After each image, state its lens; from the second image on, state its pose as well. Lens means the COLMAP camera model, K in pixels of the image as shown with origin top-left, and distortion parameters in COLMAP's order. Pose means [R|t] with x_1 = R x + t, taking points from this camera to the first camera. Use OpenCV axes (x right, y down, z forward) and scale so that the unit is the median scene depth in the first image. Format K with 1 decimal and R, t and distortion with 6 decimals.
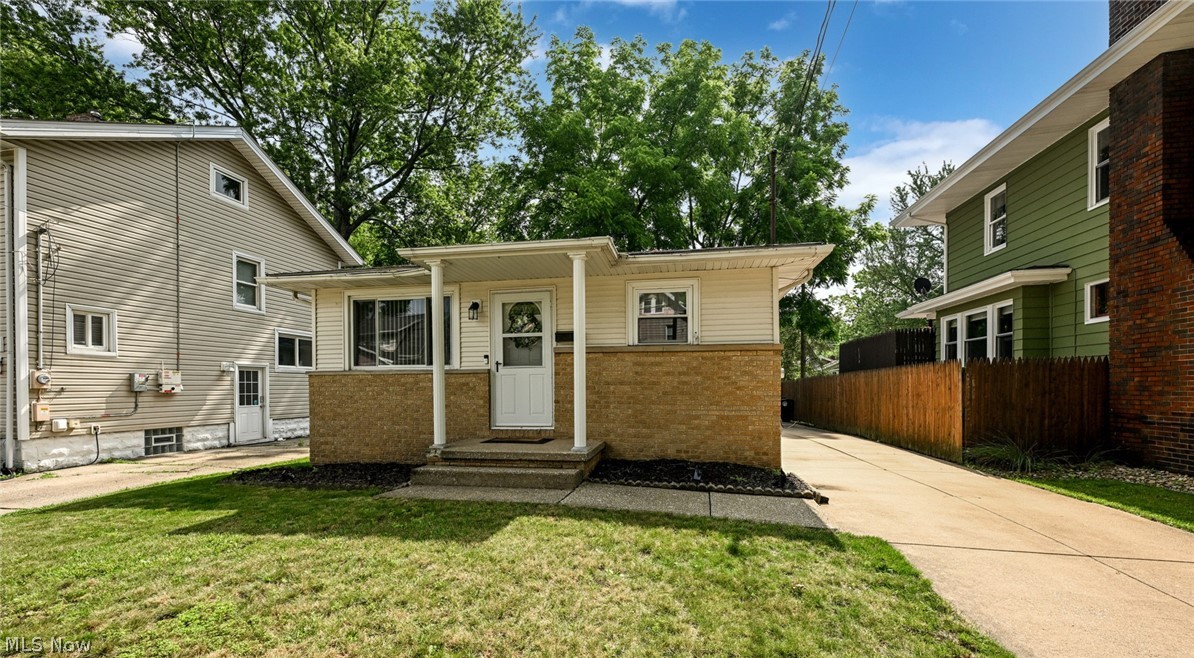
lens RADIAL K [[473.3, 0, 599.8], [0, 473.3, 390.2], [0, 0, 1]] dist [-0.000473, -0.000752]
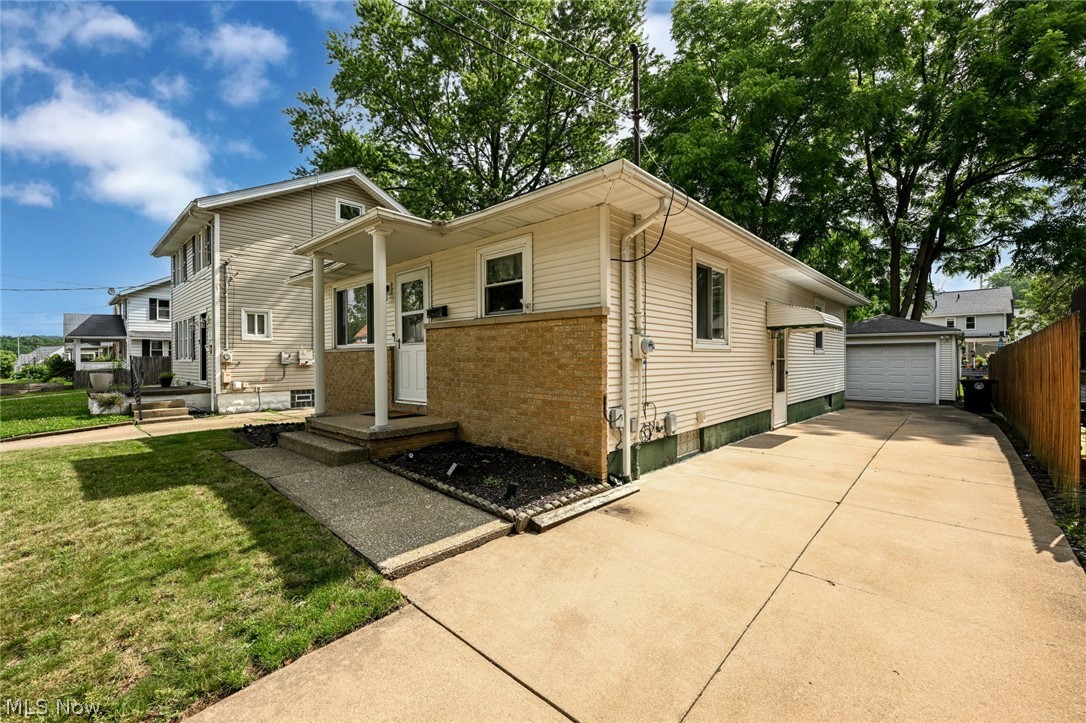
lens RADIAL K [[454.1, 0, 539.8], [0, 454.1, 363.0], [0, 0, 1]] dist [0.000210, 0.000106]
pose [[0.844933, 0.004898, -0.534849, 0.561601], [-0.003415, 0.999987, 0.003763, -0.011126], [0.534861, -0.001353, 0.844939, 0.287757]]
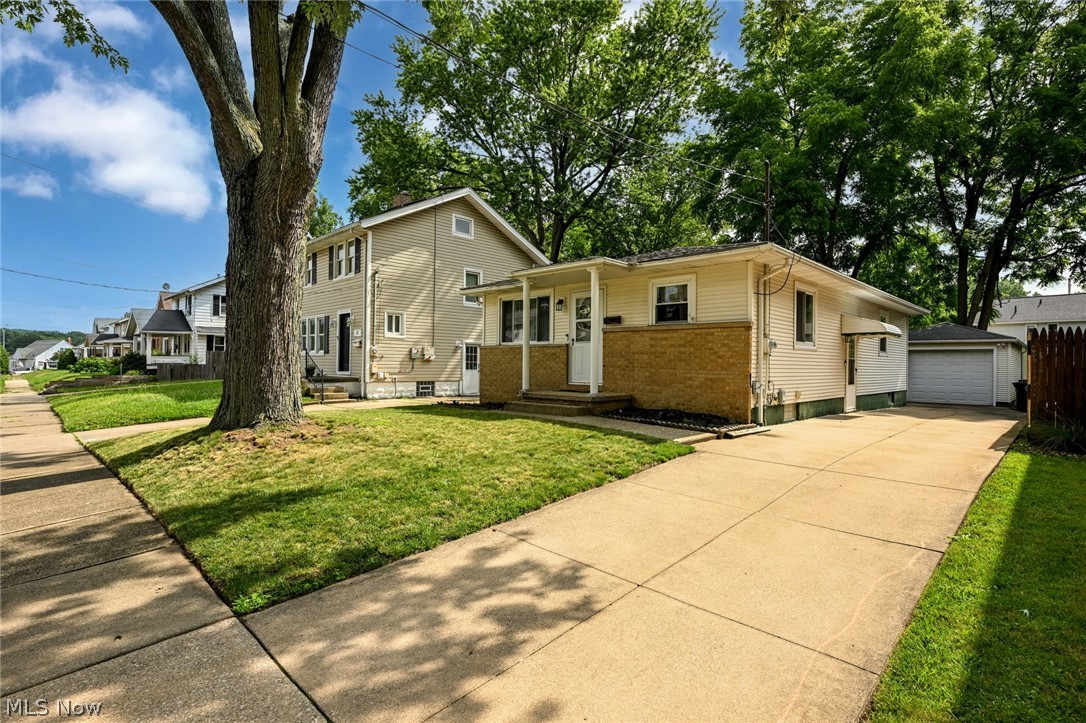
lens RADIAL K [[524.0, 0, 543.2], [0, 524.0, 359.9], [0, 0, 1]] dist [-0.001081, 0.000084]
pose [[0.828111, 0.010298, -0.560469, 0.585208], [-0.020724, 0.999710, -0.012251, 0.026449], [0.560181, 0.021760, 0.828085, -0.378686]]
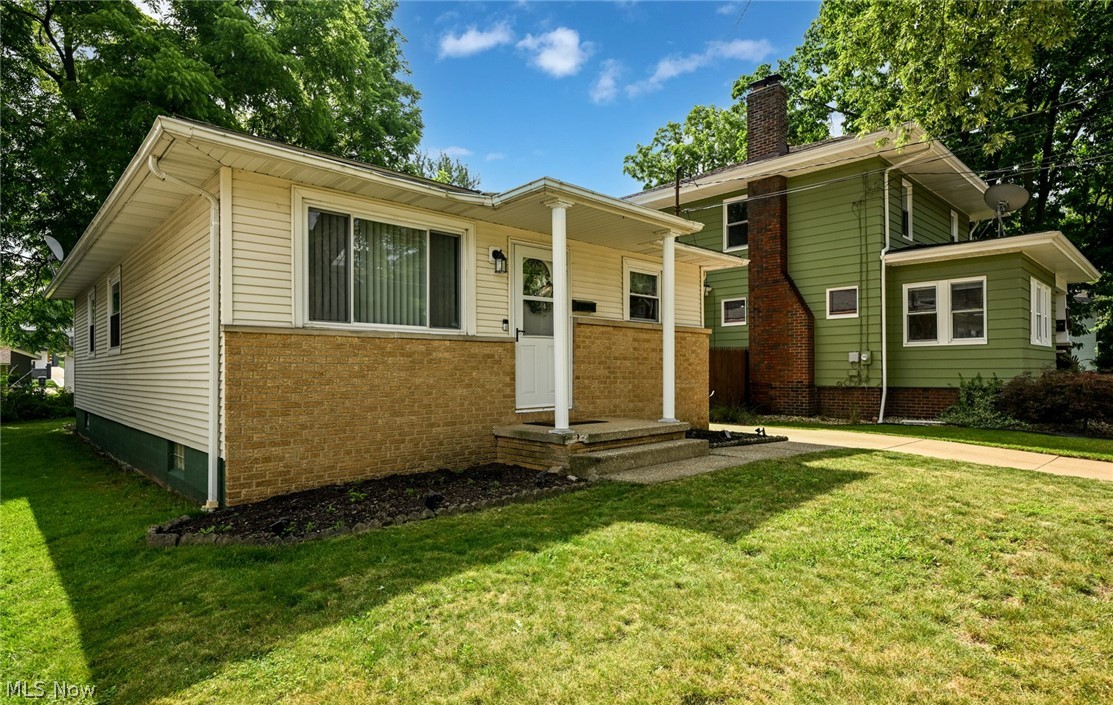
lens RADIAL K [[600.8, 0, 548.1], [0, 600.8, 371.7], [0, 0, 1]] dist [0.002851, 0.000076]
pose [[0.590232, 0.001932, 0.807232, -0.948334], [0.007259, 0.999944, -0.007701, 0.019517], [-0.807201, 0.010405, 0.590185, 0.335867]]
